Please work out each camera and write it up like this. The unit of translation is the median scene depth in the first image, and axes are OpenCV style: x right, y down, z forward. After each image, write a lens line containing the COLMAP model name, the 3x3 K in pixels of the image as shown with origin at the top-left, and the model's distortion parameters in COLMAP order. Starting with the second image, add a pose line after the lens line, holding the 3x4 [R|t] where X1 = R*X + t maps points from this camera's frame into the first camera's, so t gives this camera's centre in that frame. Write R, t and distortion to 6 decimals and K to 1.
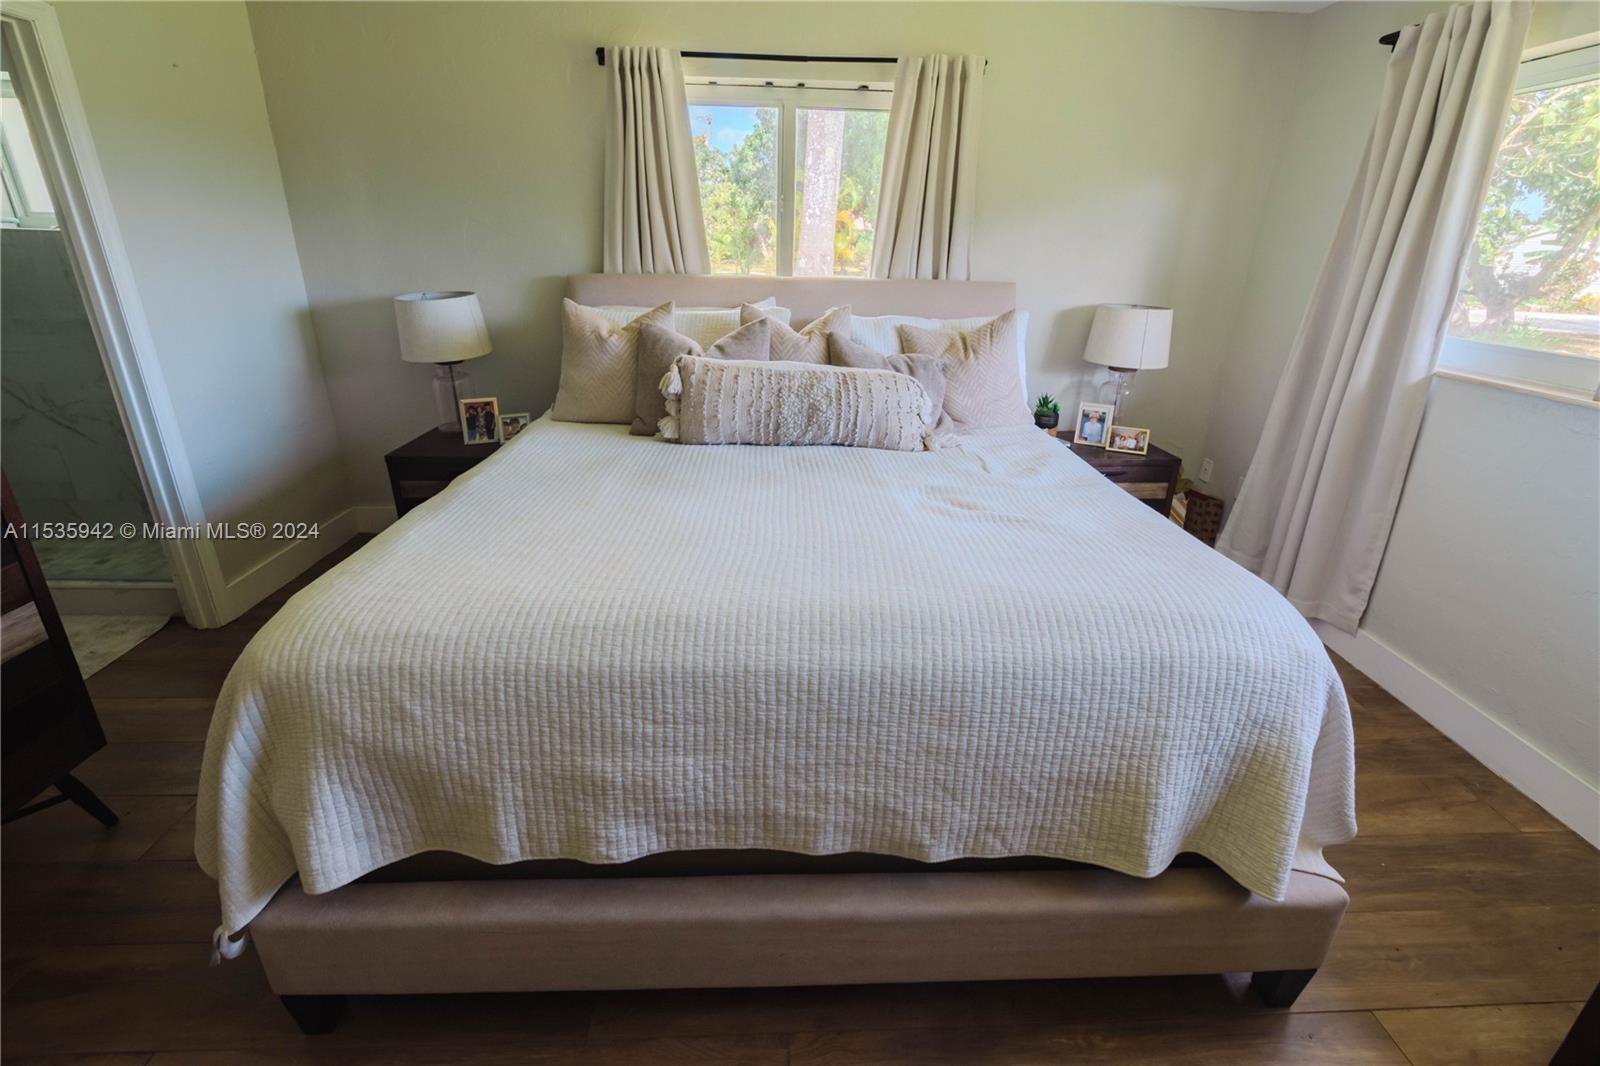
lens RADIAL K [[632.4, 0, 804.1], [0, 632.4, 458.8], [0, 0, 1]] dist [-0.001167, -0.000240]
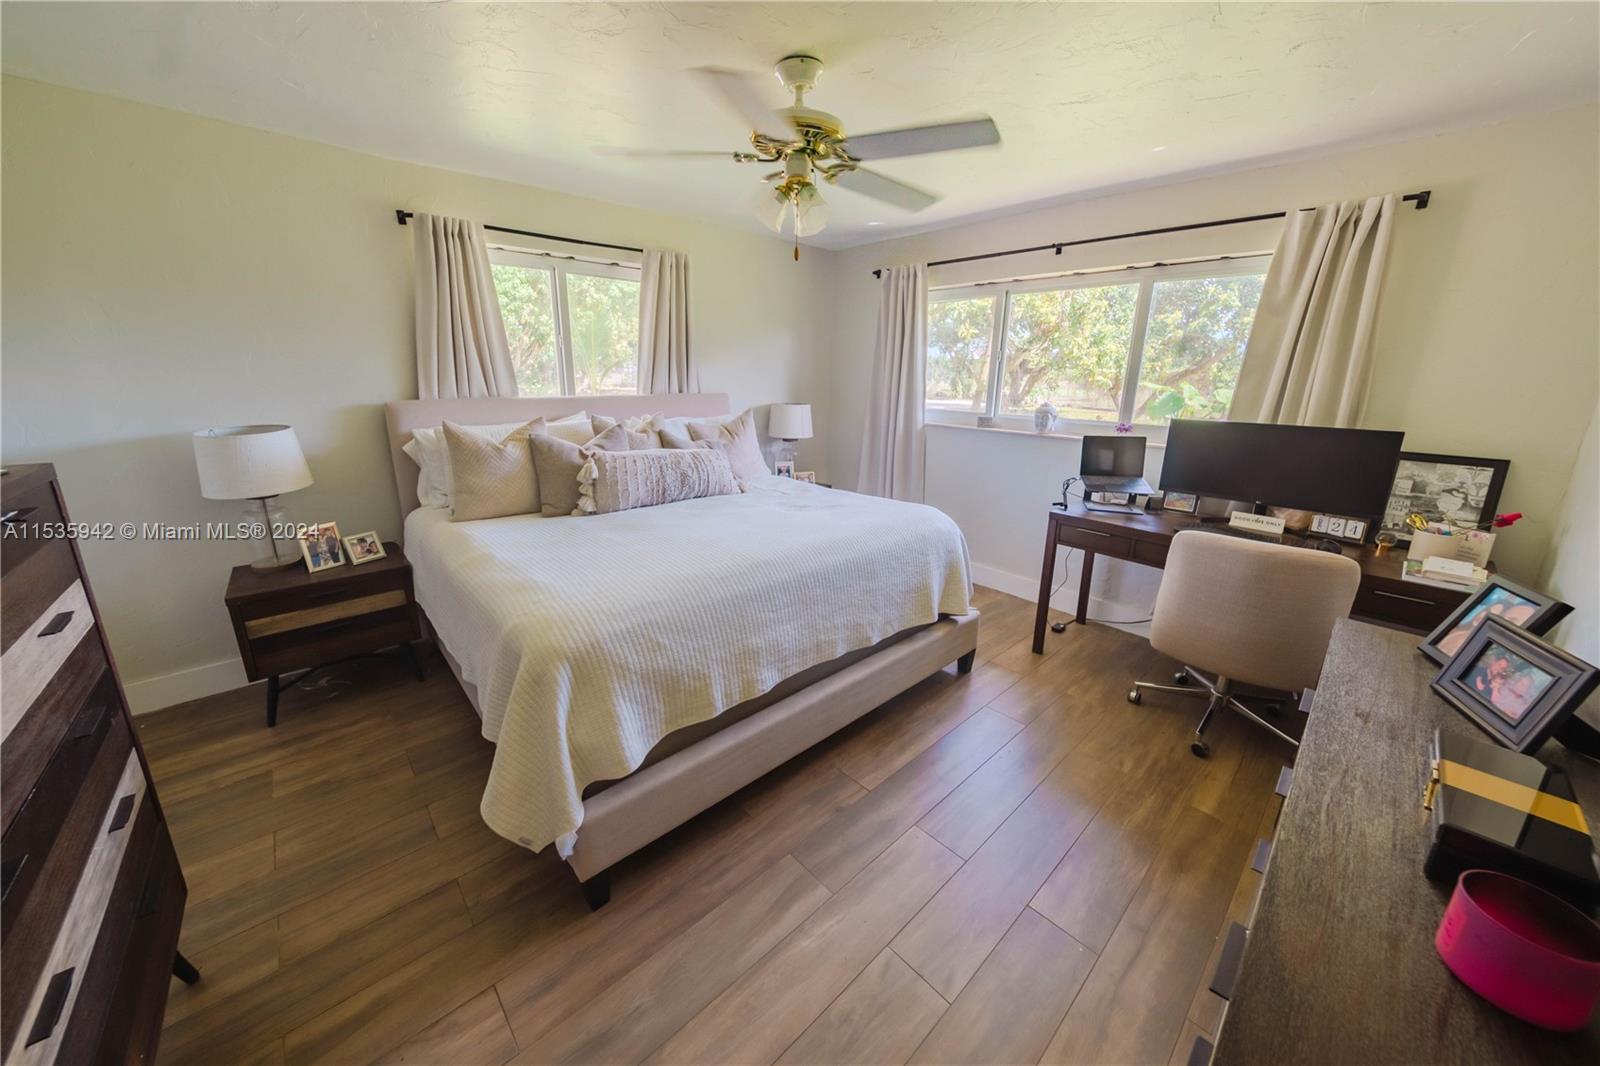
lens RADIAL K [[561.9, 0, 799.3], [0, 561.9, 522.4], [0, 0, 1]] dist [-0.001887, -0.000567]
pose [[0.764043, -0.183493, 0.618522, -0.632873], [0.214743, 0.976366, 0.024387, 0.059699], [-0.608378, 0.114190, 0.785389, -0.249922]]
